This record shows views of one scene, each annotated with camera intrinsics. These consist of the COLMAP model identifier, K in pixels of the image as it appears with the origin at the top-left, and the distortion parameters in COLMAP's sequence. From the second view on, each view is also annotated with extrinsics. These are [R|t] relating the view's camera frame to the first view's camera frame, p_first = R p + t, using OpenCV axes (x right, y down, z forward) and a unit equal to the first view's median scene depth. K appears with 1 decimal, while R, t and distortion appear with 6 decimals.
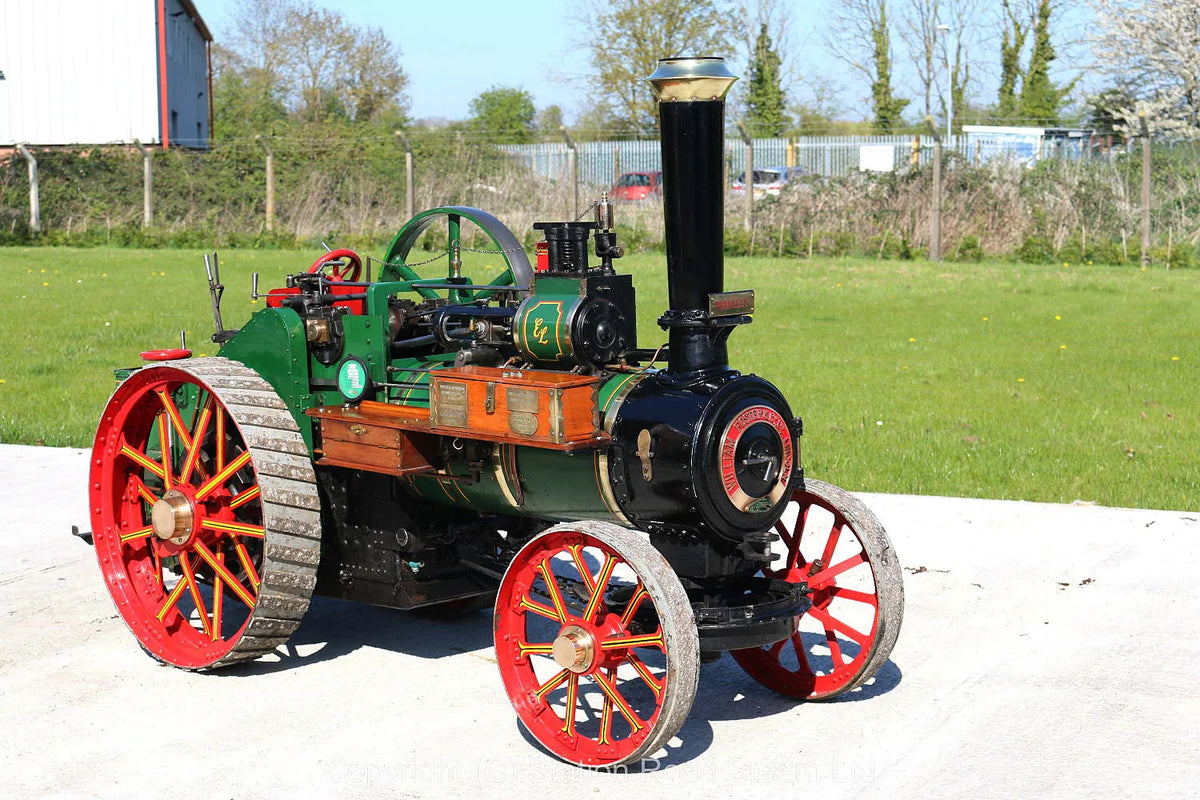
lens RADIAL K [[2099.4, 0, 600.0], [0, 2099.4, 400.0], [0, 0, 1]] dist [0.023205, 0.029253]
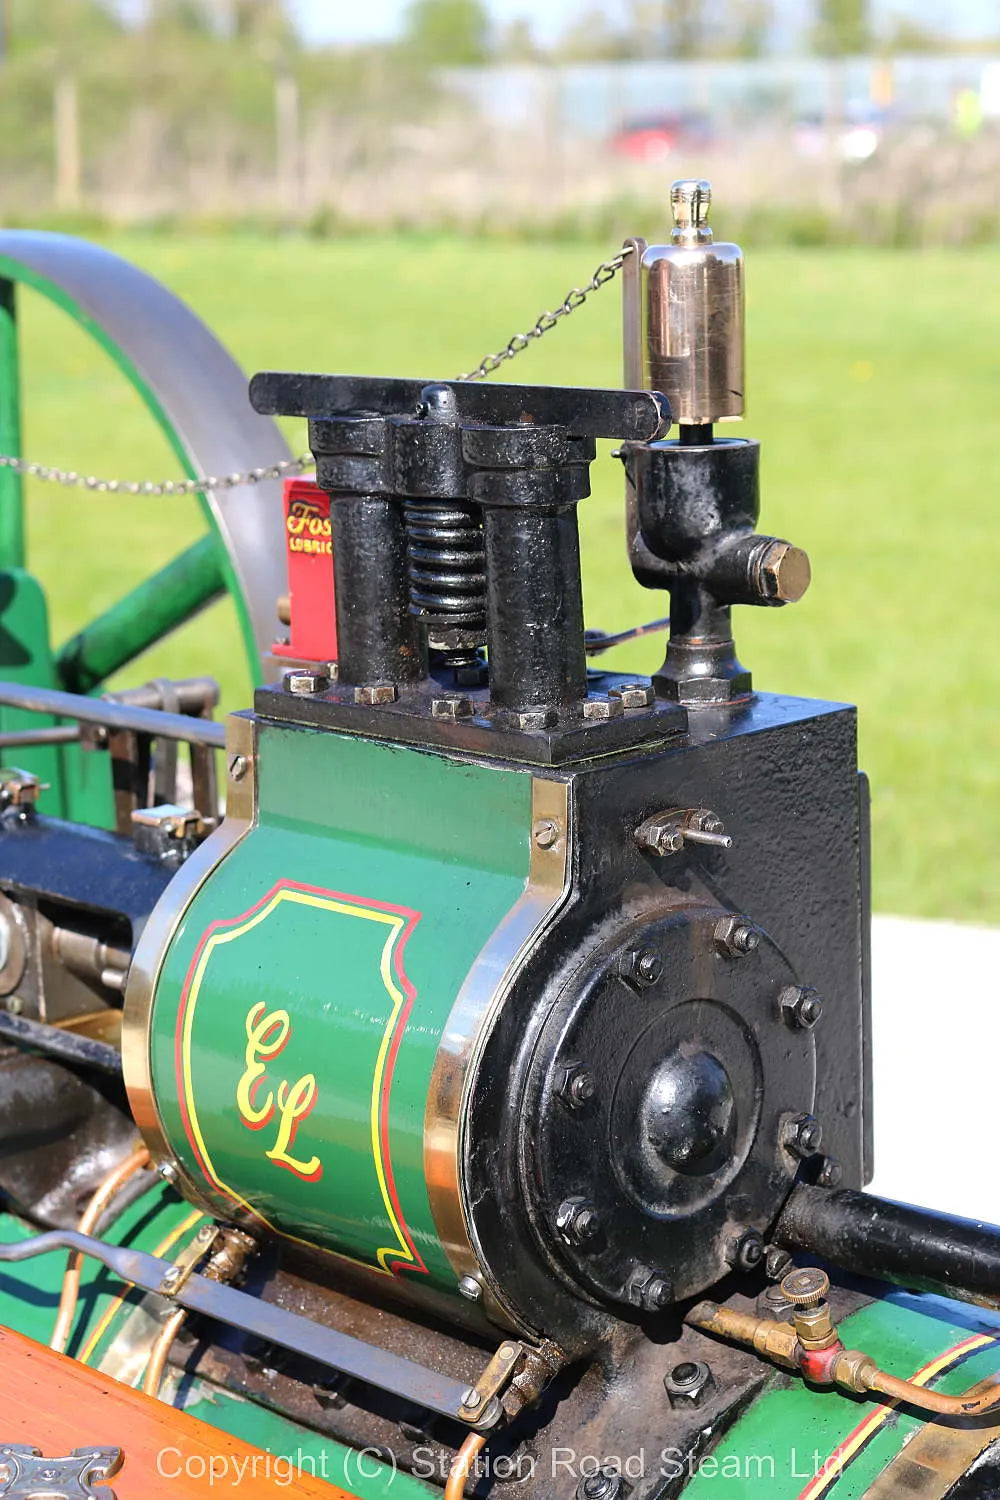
lens RADIAL K [[3359.0, 0, 500.0], [0, 3359.0, 750.0], [0, 0, 1]] dist [-0.034018, 0.458893]
pose [[0.999528, 0.001440, -0.030691, -0.004130], [0.000968, 0.996929, 0.078310, -0.077104], [0.030710, -0.078303, 0.996457, 0.750949]]
